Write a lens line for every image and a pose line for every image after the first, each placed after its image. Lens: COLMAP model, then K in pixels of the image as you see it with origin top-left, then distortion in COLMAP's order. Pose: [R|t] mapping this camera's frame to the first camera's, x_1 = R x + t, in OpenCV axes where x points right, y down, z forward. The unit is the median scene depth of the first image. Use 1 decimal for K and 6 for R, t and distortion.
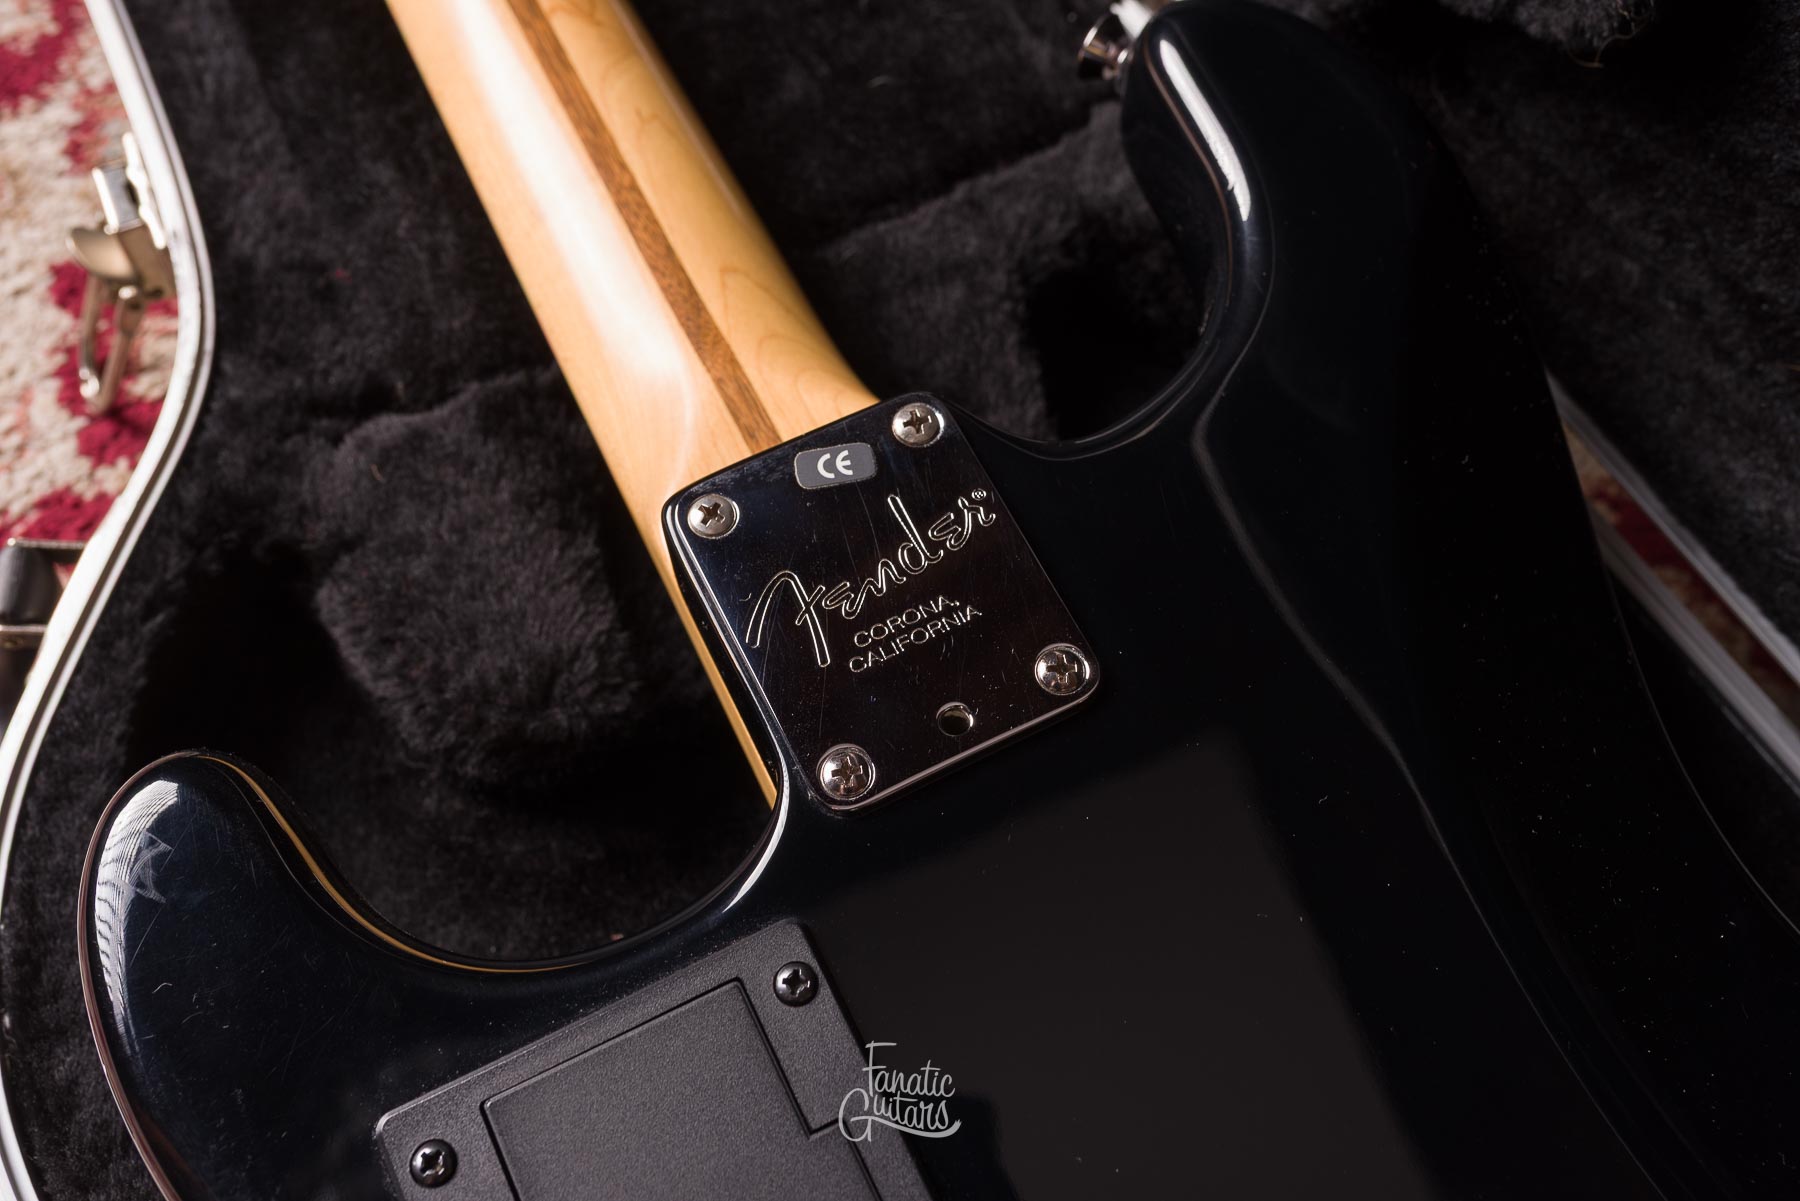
lens RADIAL K [[1804.7, 0, 898.9], [0, 1804.7, 601.0], [0, 0, 1]] dist [-0.000141, 0.004284]
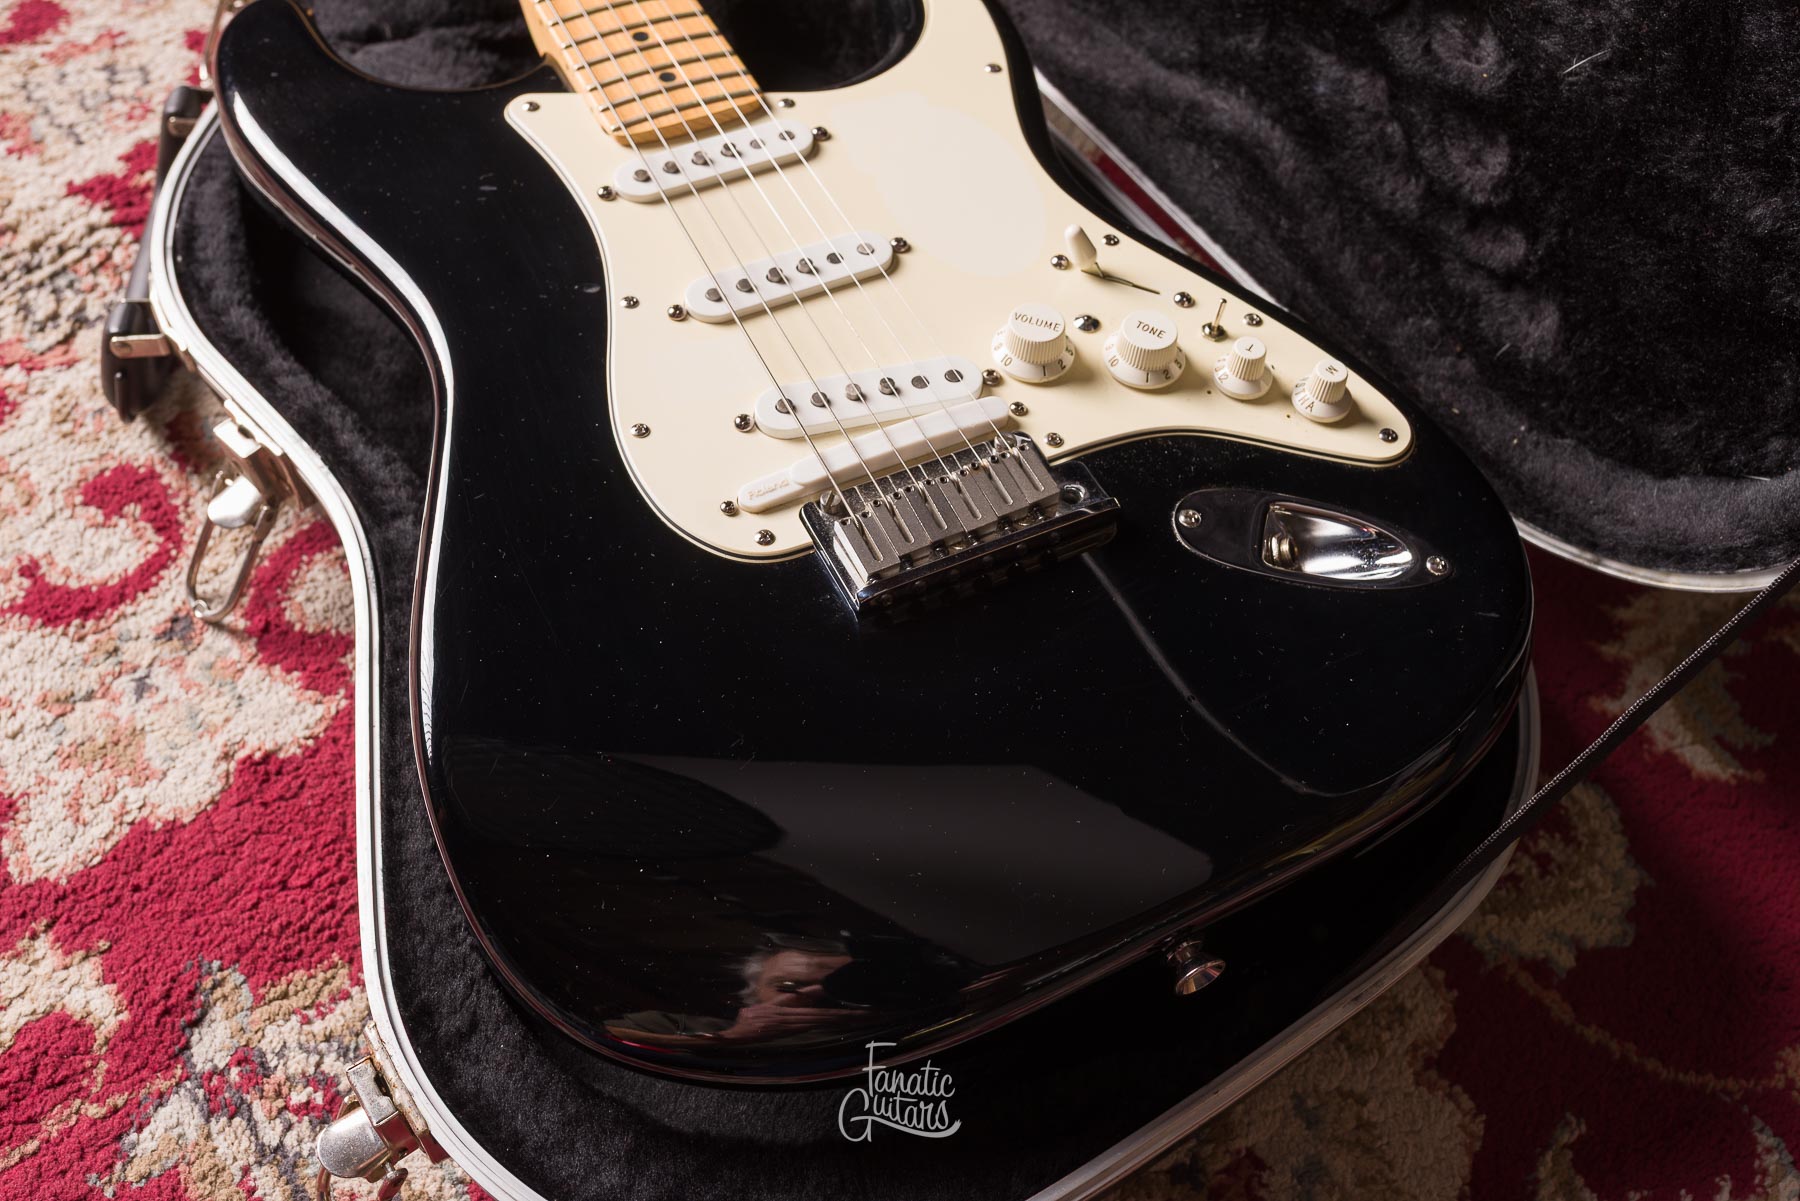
lens RADIAL K [[1756.6, 0, 899.3], [0, 1756.6, 601.4], [0, 0, 1]] dist [0.000319, -0.001604]
pose [[0.999384, -0.002037, 0.035033, 0.190504], [0.007918, 0.985656, -0.168579, 0.777375], [-0.034187, 0.168753, 0.985065, -0.720611]]
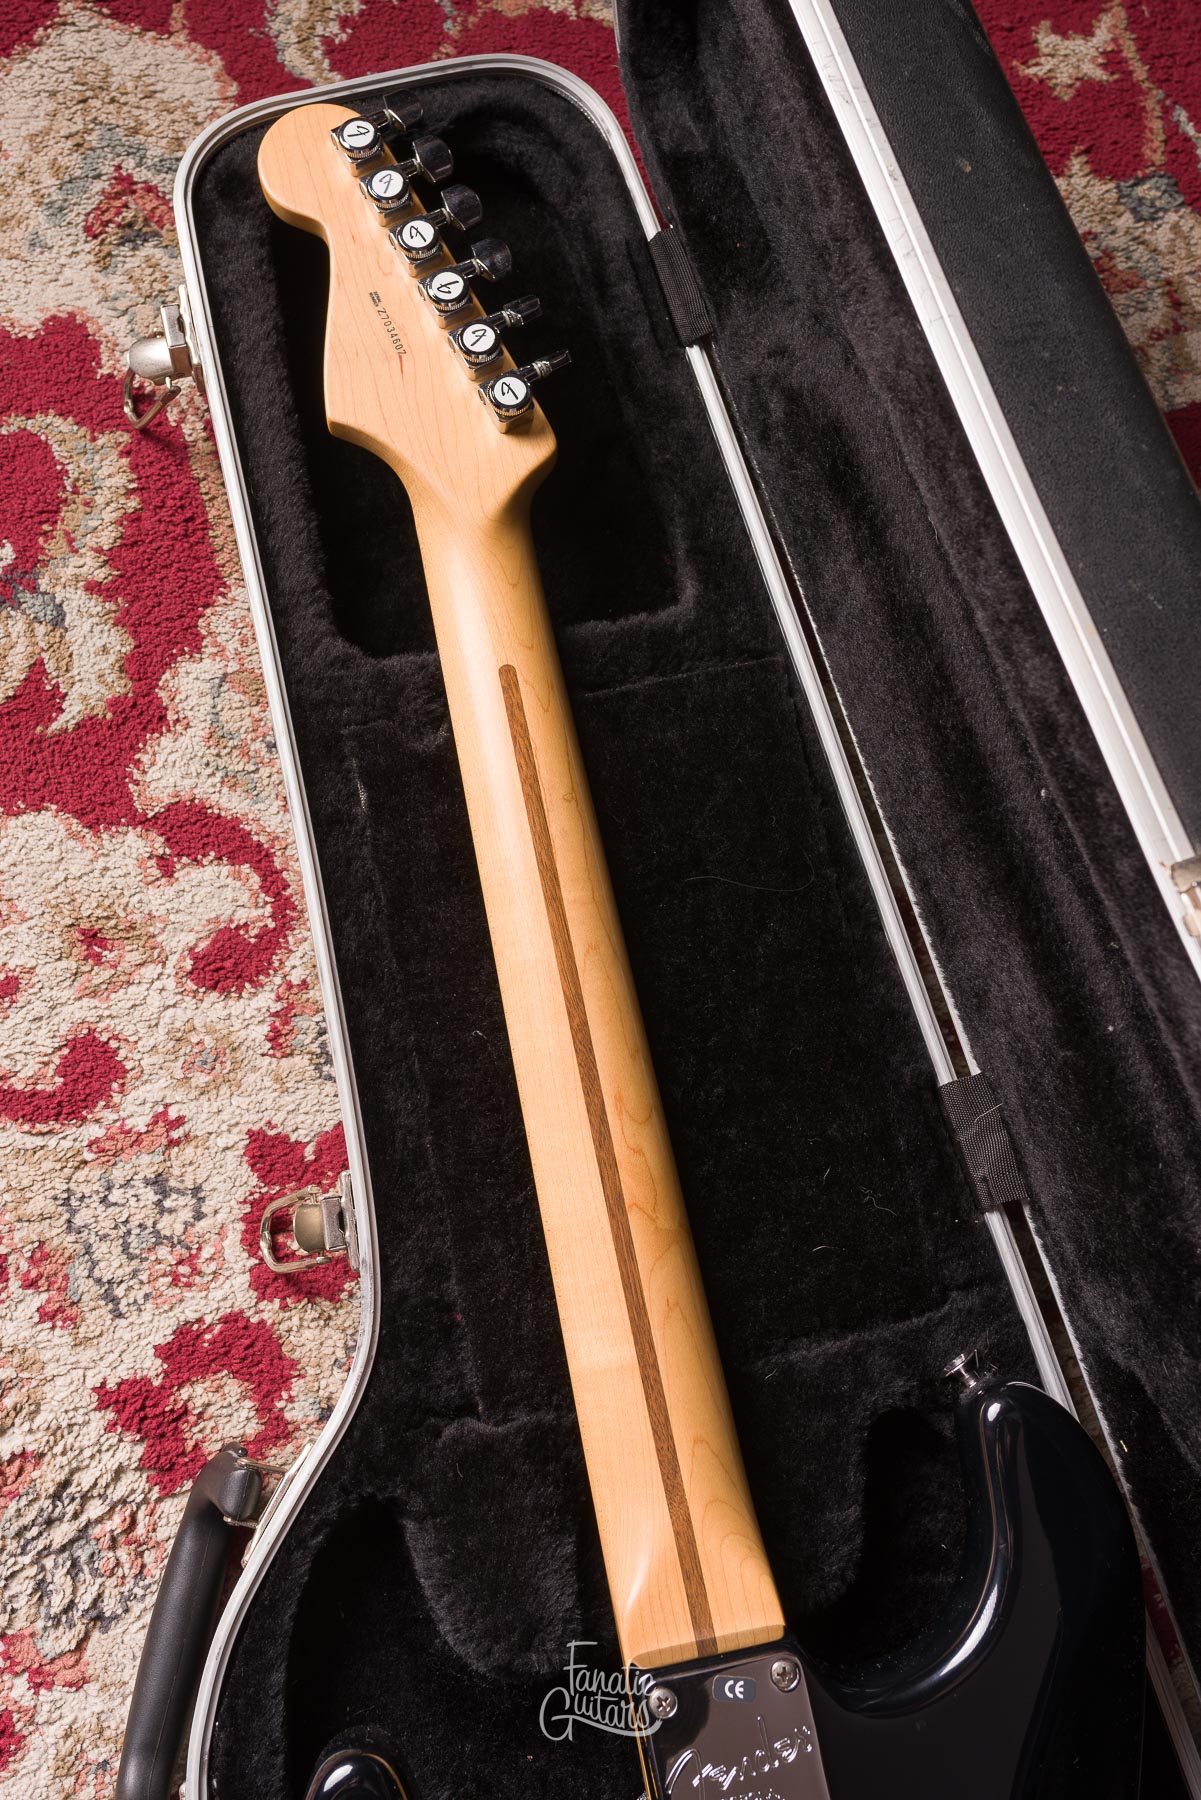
lens RADIAL K [[1894.5, 0, 541.3], [0, 1894.5, 810.5], [0, 0, 1]] dist [-0.002302, -0.002025]
pose [[0.964223, 0.263881, -0.025305, -0.320129], [-0.253543, 0.945875, 0.202576, -0.979336], [0.077391, -0.188913, 0.978940, -0.561025]]
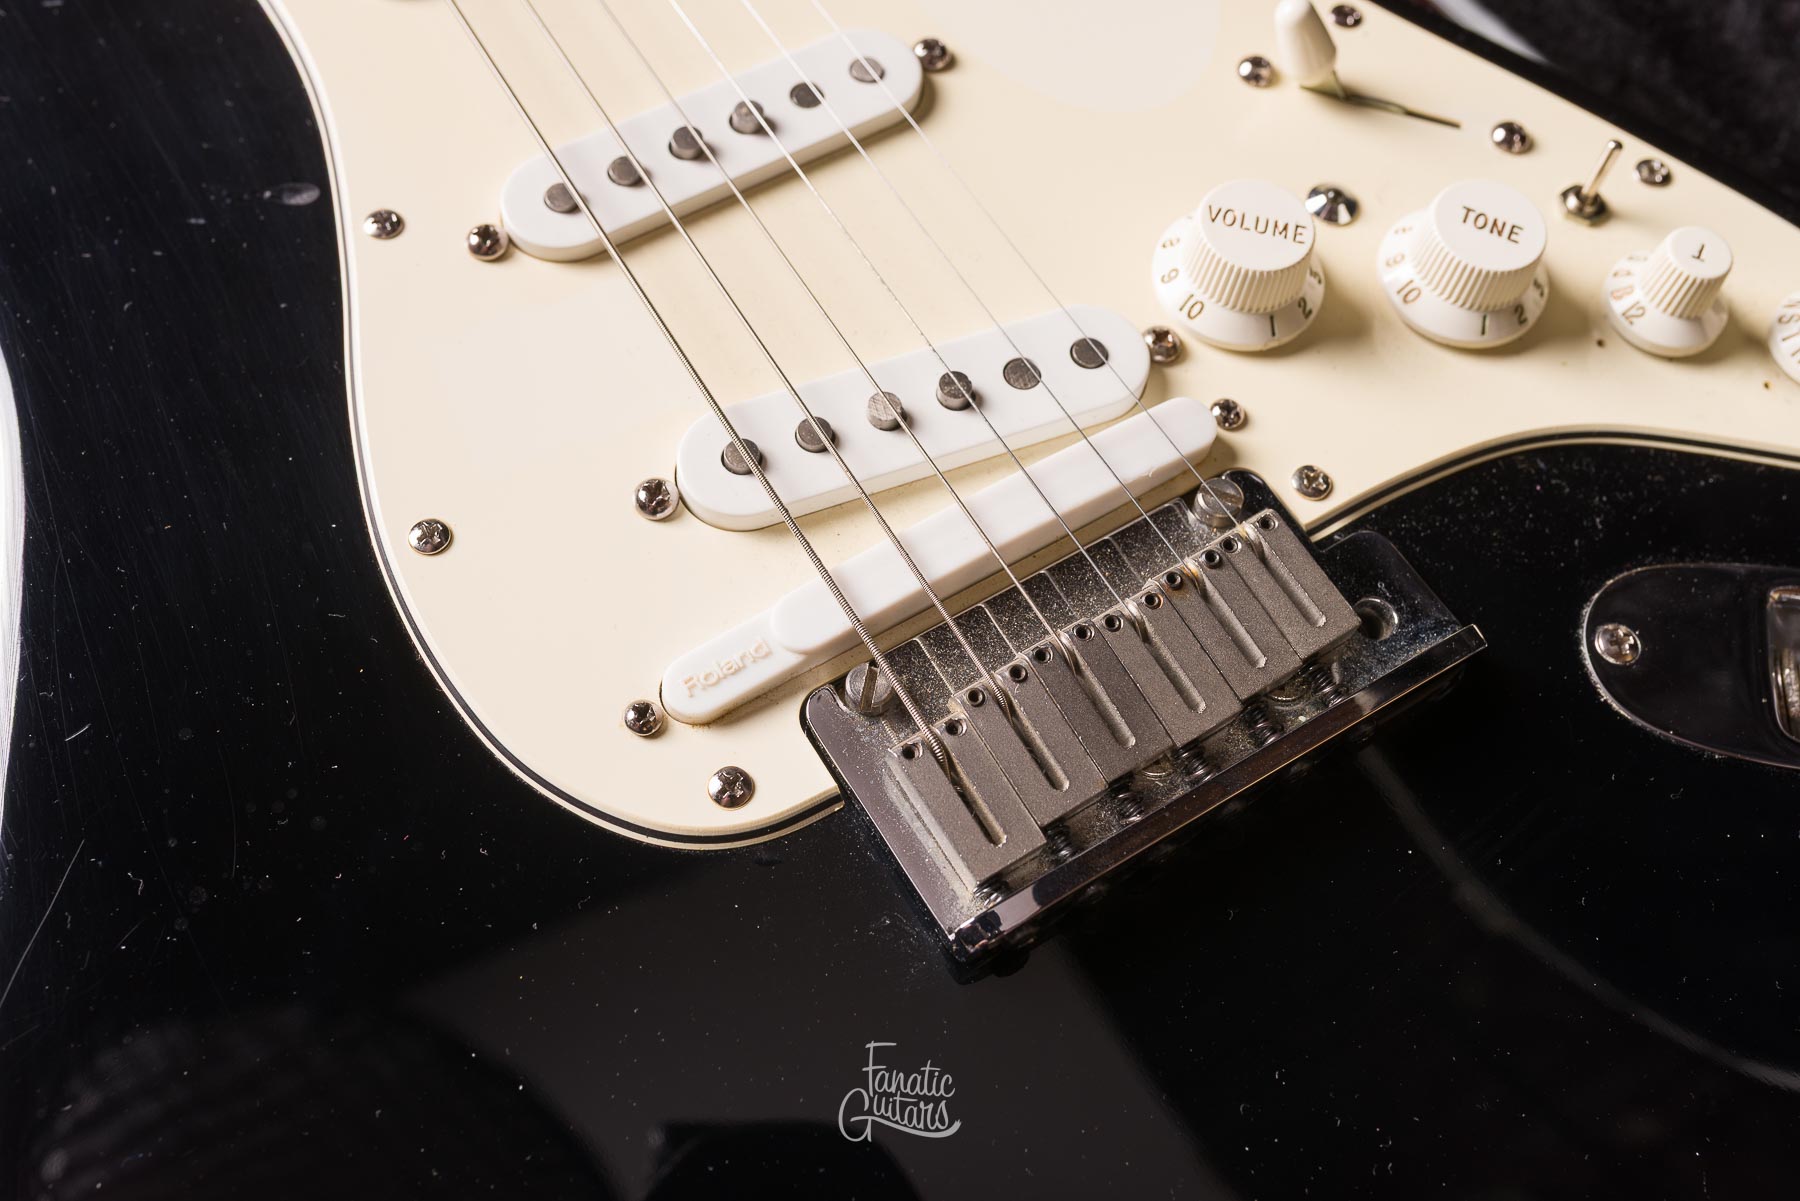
lens RADIAL K [[1834.1, 0, 901.7], [0, 1834.1, 596.5], [0, 0, 1]] dist [0.005244, 0.013418]
pose [[0.992435, -0.082613, 0.090814, 0.144081], [0.083772, 0.996444, -0.009014, 0.466529], [-0.089746, 0.016553, 0.995827, -0.075832]]
